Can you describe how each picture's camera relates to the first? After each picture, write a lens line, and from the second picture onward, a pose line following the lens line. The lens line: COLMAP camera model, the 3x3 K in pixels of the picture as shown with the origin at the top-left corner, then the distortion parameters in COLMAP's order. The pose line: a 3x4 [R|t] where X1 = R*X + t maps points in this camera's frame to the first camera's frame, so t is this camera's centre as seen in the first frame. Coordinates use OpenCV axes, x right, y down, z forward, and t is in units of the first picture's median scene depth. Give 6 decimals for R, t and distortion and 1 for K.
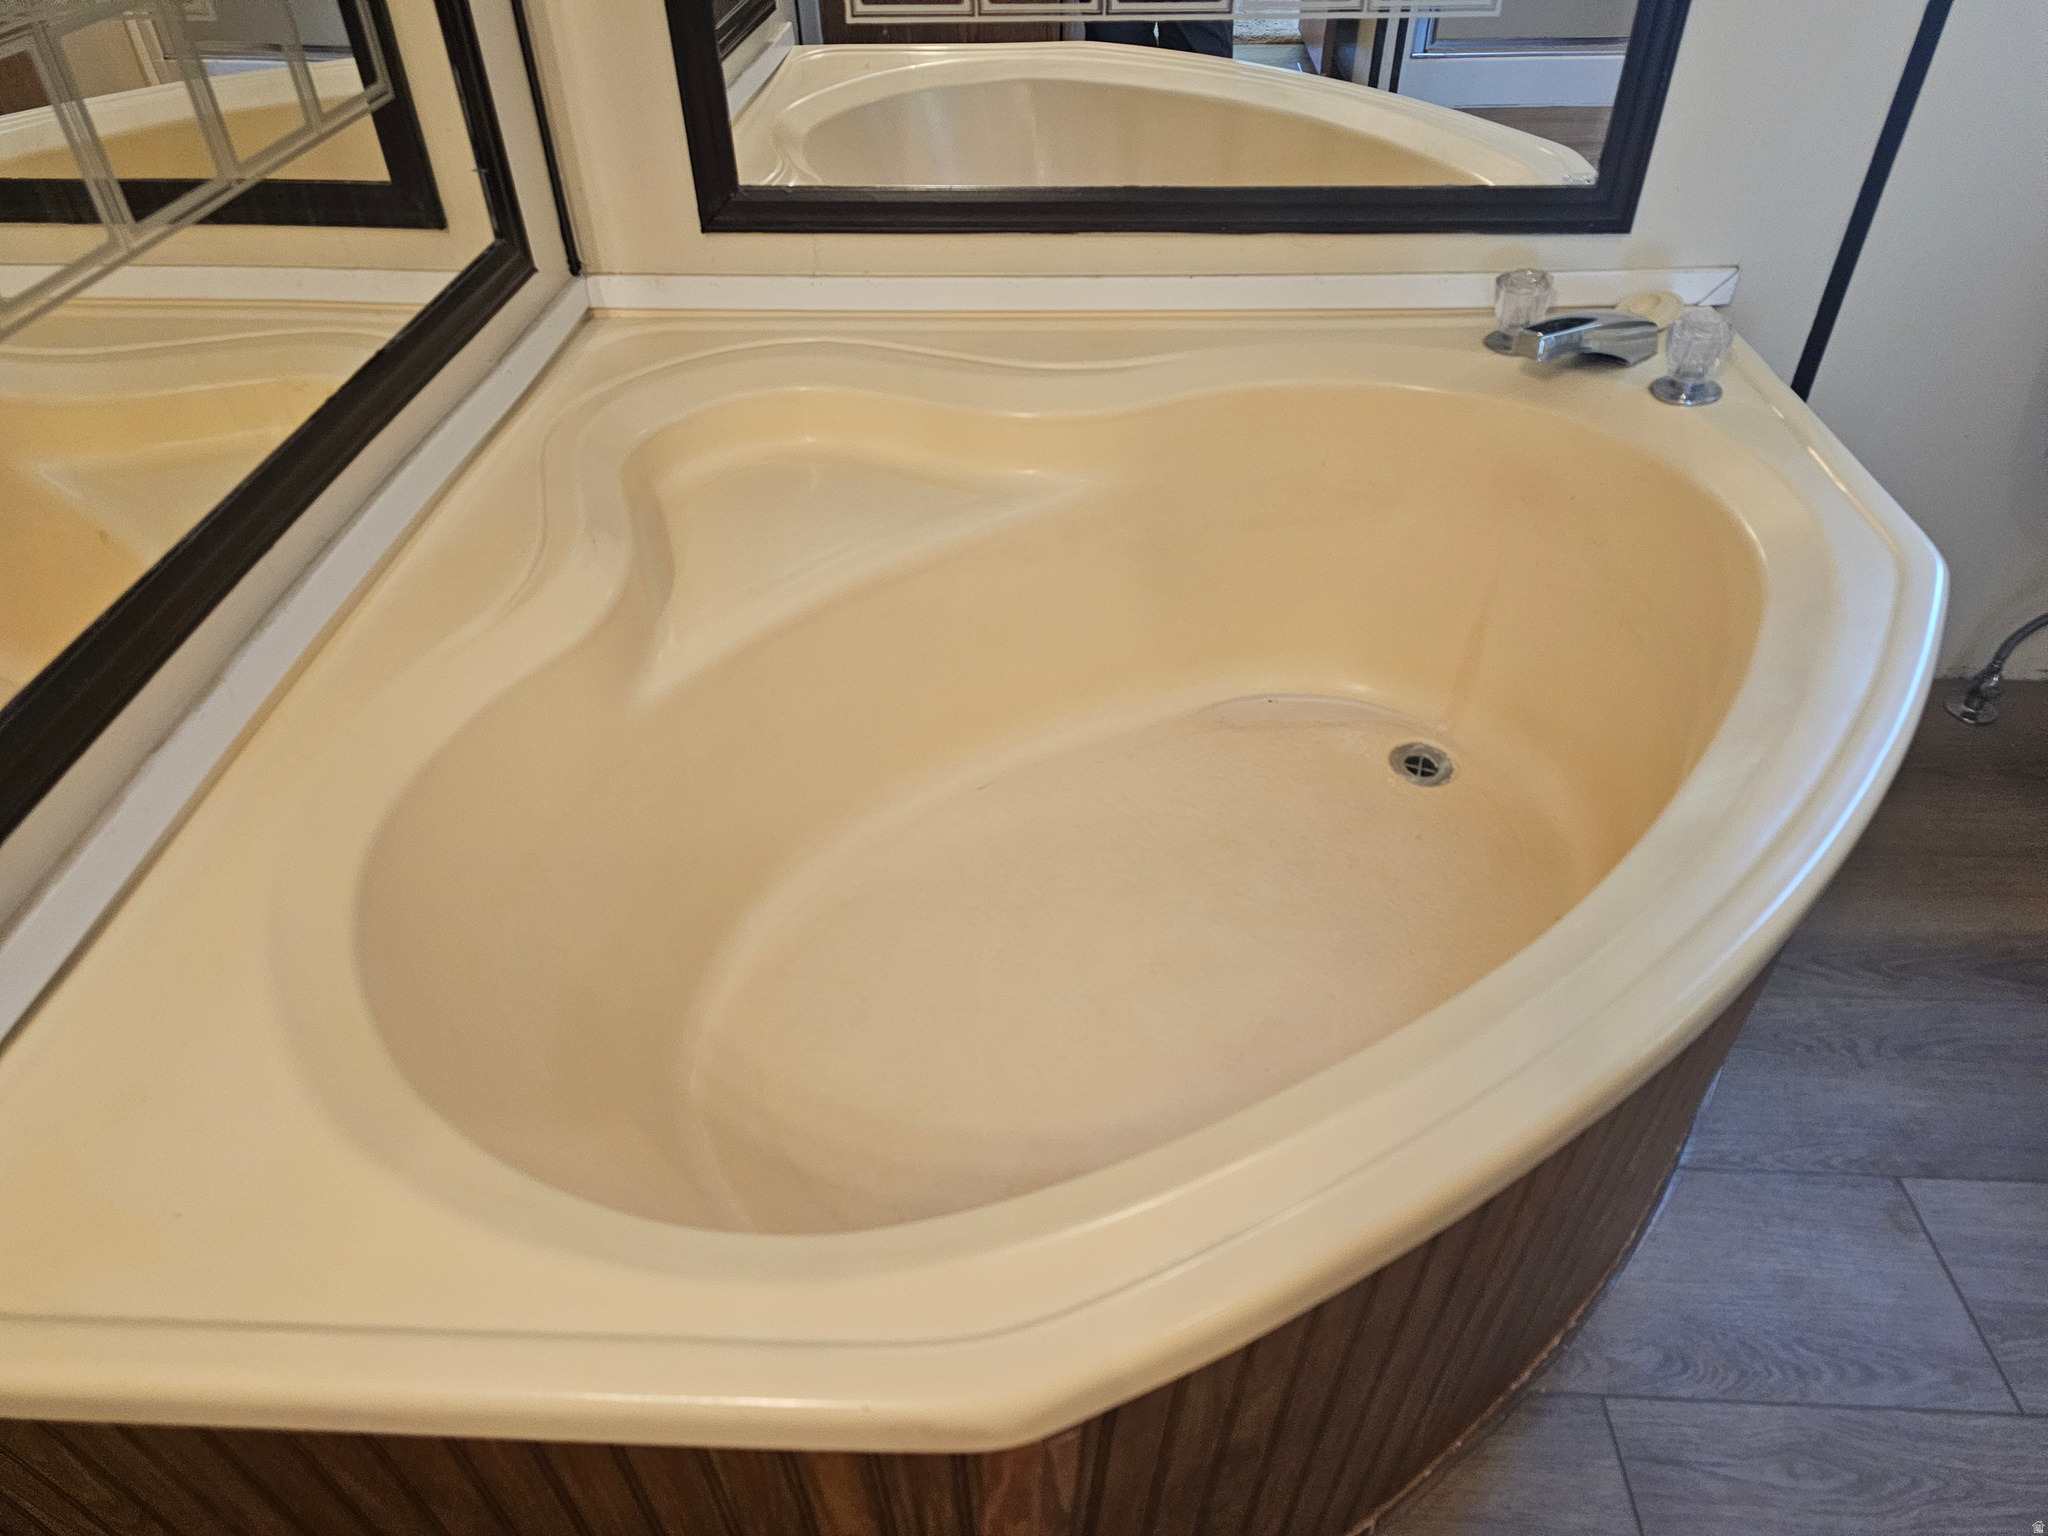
lens RADIAL K [[1368.4, 0, 1025.2], [0, 1368.4, 779.7], [0, 0, 1]] dist [0.056001, -0.047333]
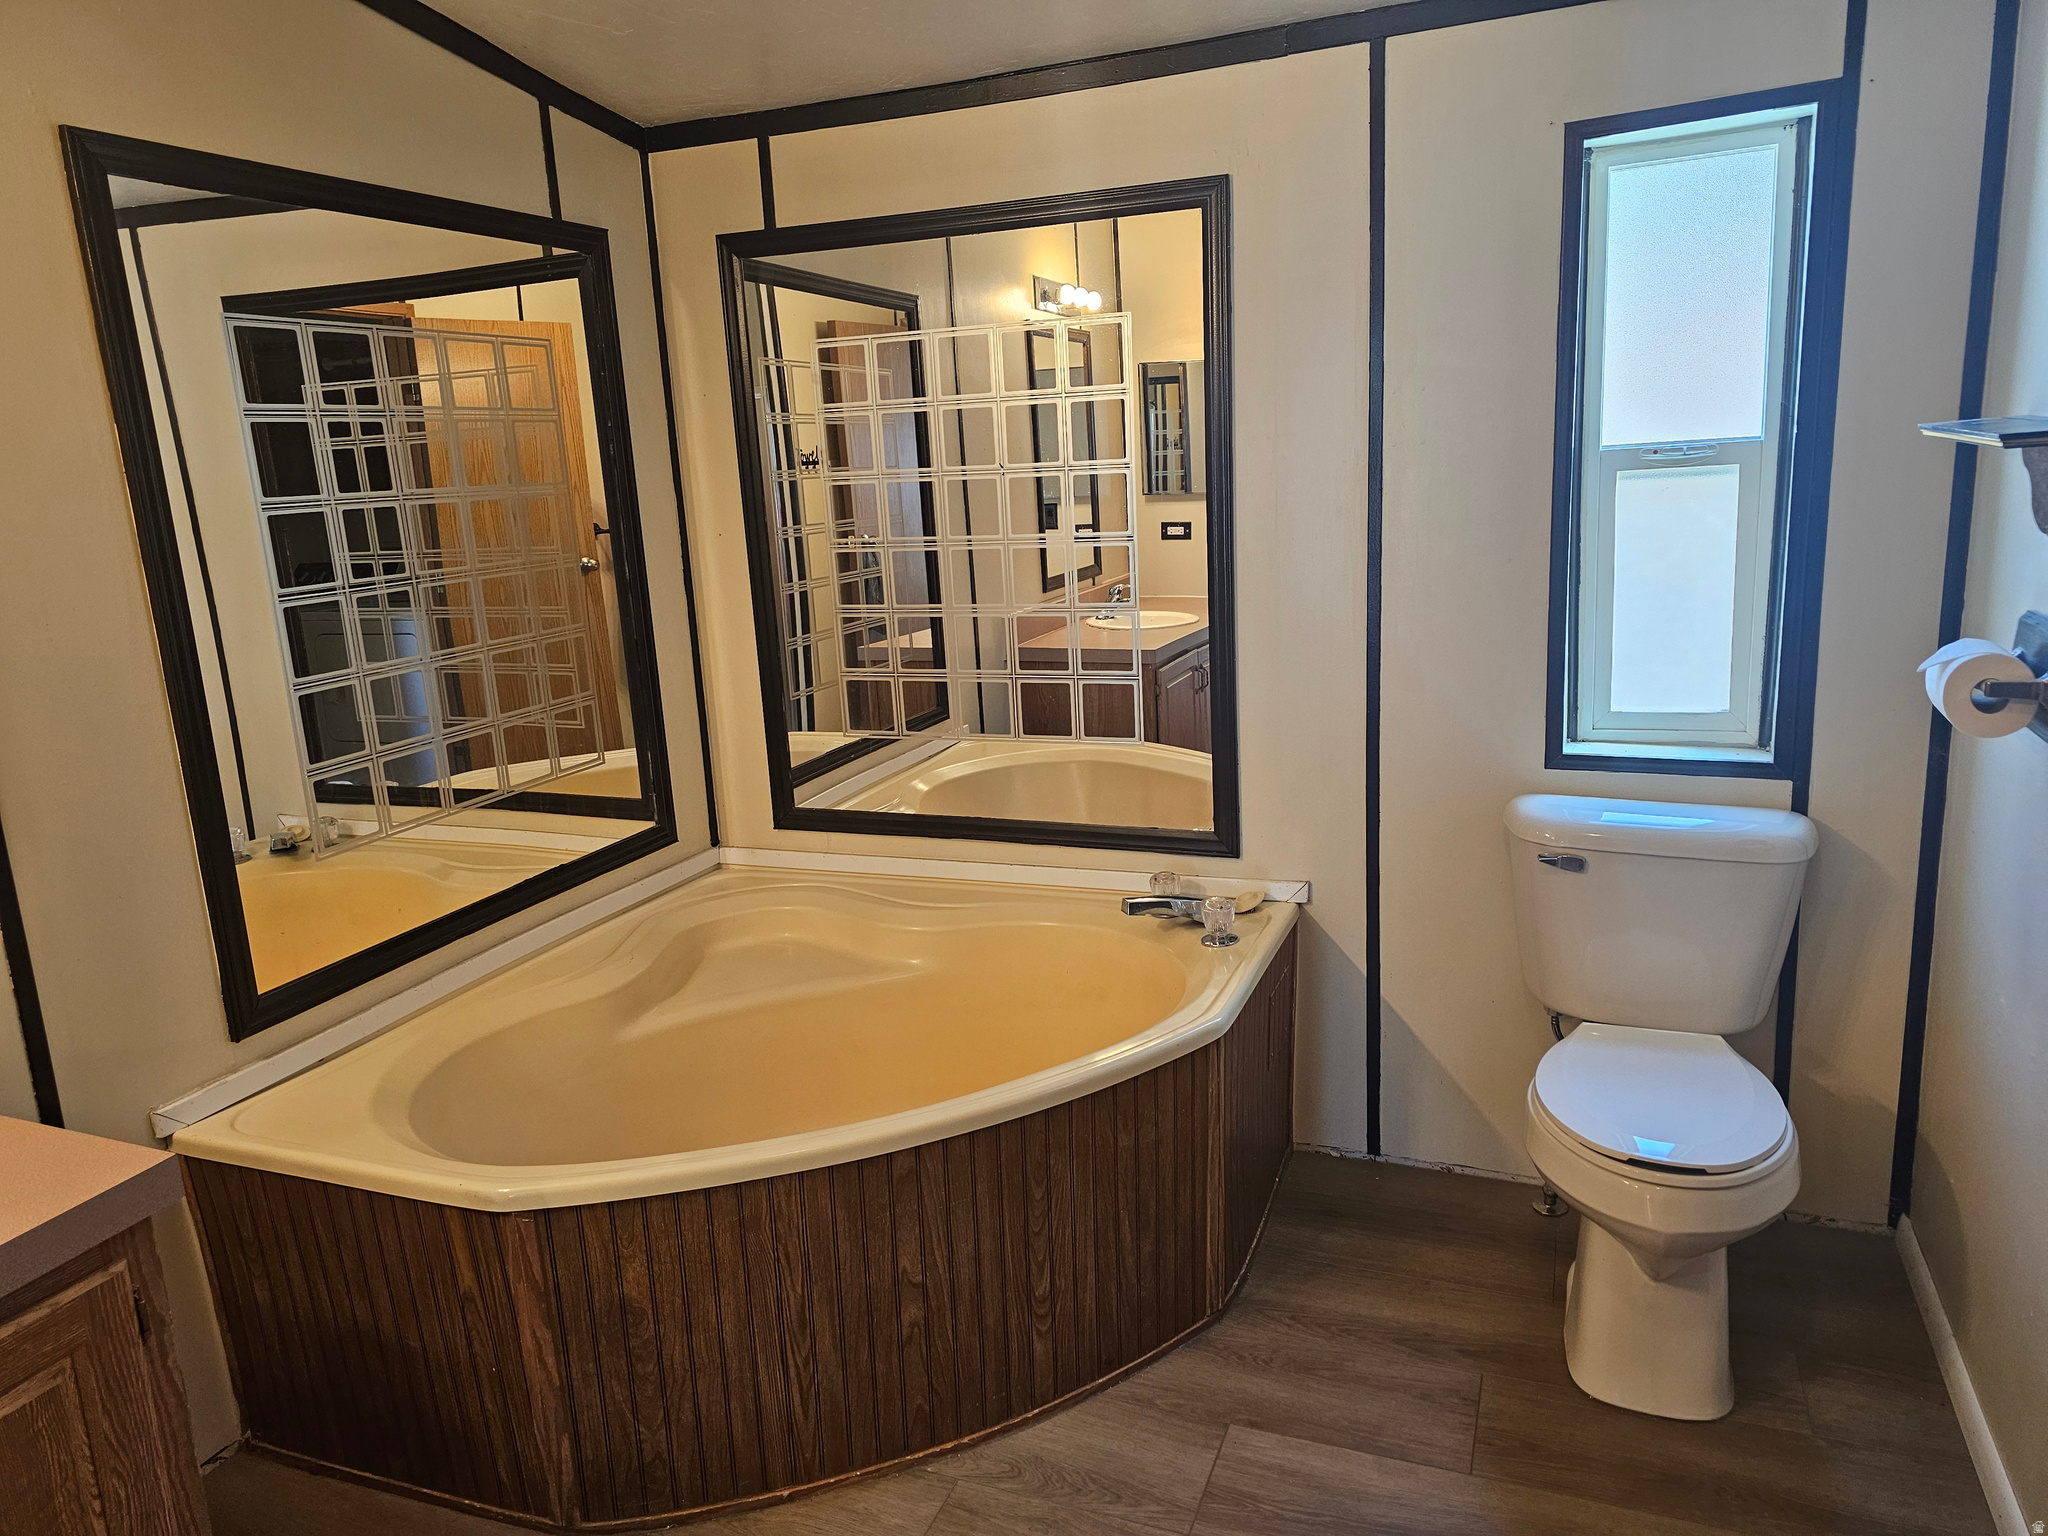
lens RADIAL K [[1368.4, 0, 1029.8], [0, 1368.4, 760.4], [0, 0, 1]] dist [0.056001, -0.047333]
pose [[0.943345, 0.037516, -0.329686, 0.767079], [-0.179809, 0.892853, -0.412896, 0.258804], [0.278870, 0.448784, 0.849014, -0.601245]]
